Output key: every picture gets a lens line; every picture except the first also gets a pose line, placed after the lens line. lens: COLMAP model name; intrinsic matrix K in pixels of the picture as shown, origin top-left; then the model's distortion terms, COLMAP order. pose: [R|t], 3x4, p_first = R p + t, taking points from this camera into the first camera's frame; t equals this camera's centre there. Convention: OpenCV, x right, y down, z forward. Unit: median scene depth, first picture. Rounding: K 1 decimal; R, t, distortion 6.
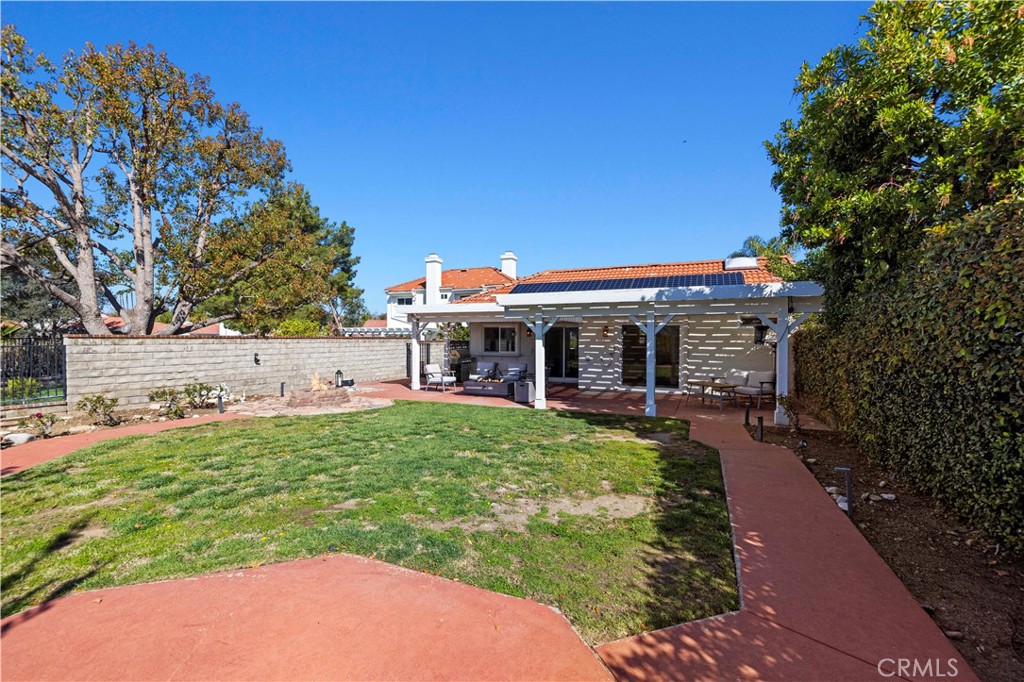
lens RADIAL K [[435.9, 0, 511.3], [0, 435.9, 350.8], [0, 0, 1]] dist [0.002385, 0.000020]
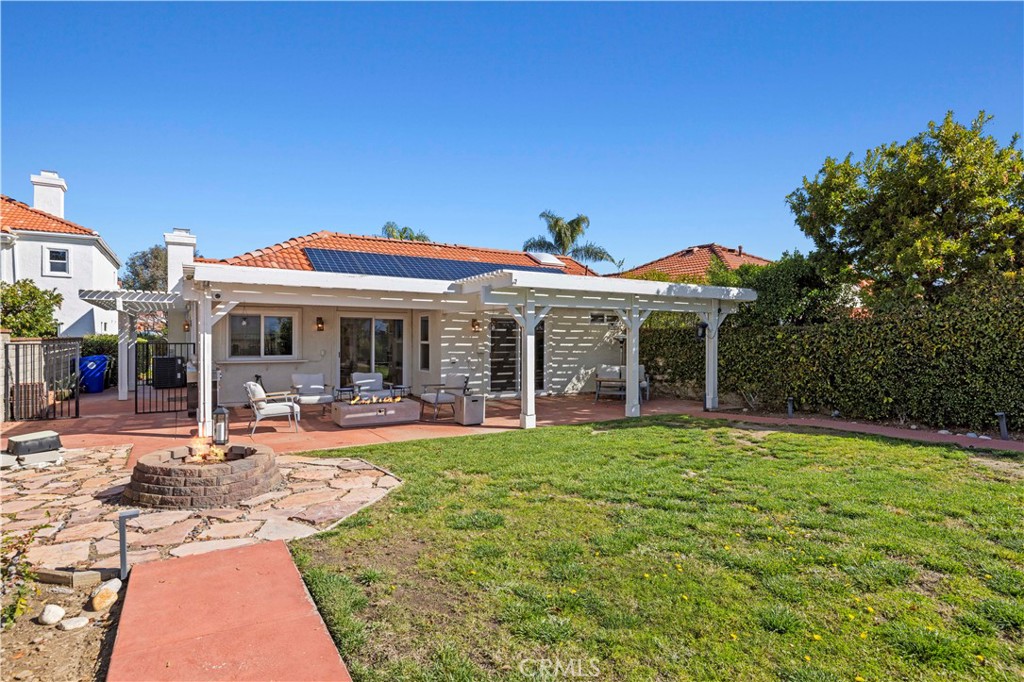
lens RADIAL K [[548.0, 0, 512.0], [0, 548.0, 341.0], [0, 0, 1]] dist [0.001128, -0.000008]
pose [[0.570847, -0.005364, 0.821039, -0.611909], [0.021640, 0.999730, -0.008515, -0.006923], [-0.820771, 0.022628, 0.570809, 0.409697]]
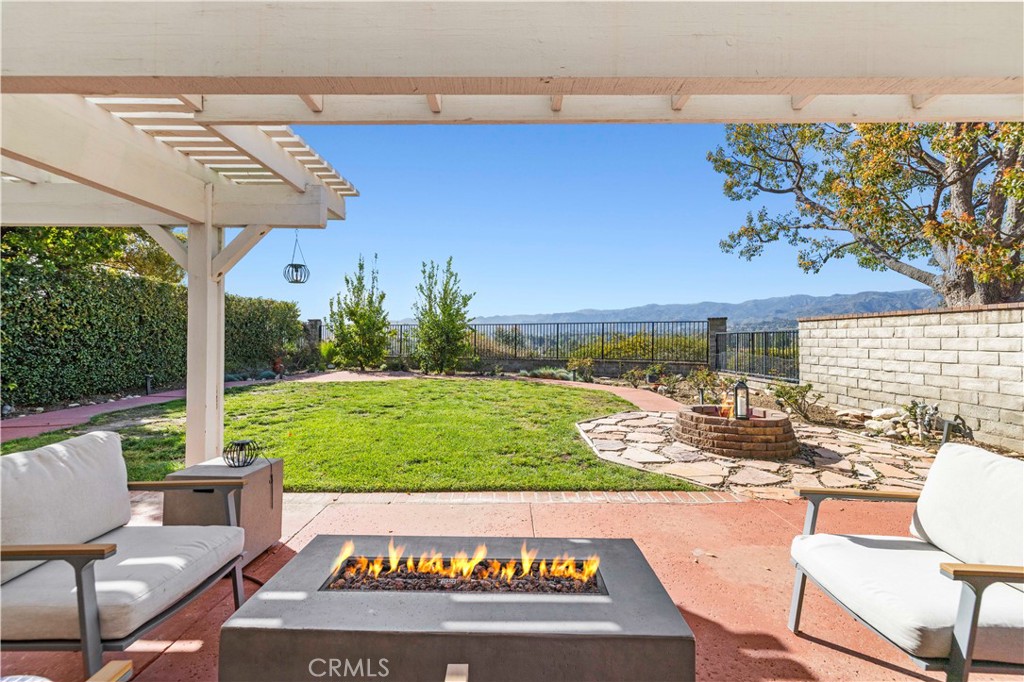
lens RADIAL K [[433.8, 0, 509.1], [0, 433.8, 339.7], [0, 0, 1]] dist [0.003099, 0.000740]
pose [[-0.913370, -0.005453, -0.407093, -0.010127], [-0.017904, 0.999481, 0.026782, -0.002652], [0.406736, 0.031751, -0.912994, 1.177264]]
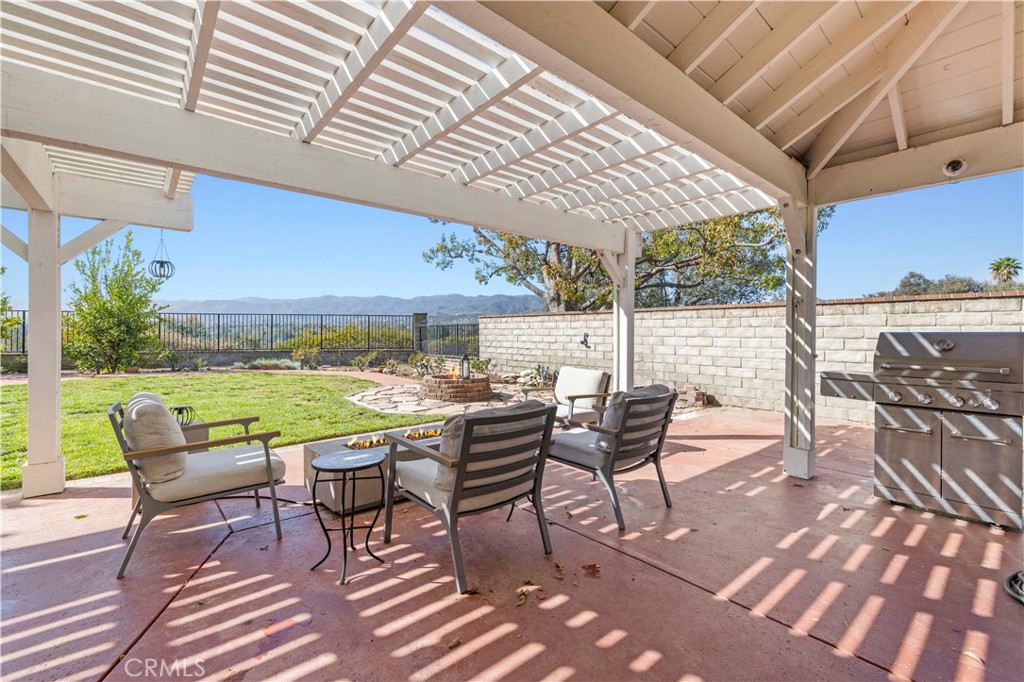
lens RADIAL K [[433.8, 0, 509.1], [0, 433.8, 339.7], [0, 0, 1]] dist [0.003099, 0.000740]
pose [[-0.425956, 0.011989, -0.904665, 0.176817], [-0.029546, 0.999195, 0.027154, -0.000029], [0.904261, 0.038295, -0.425259, 1.228589]]
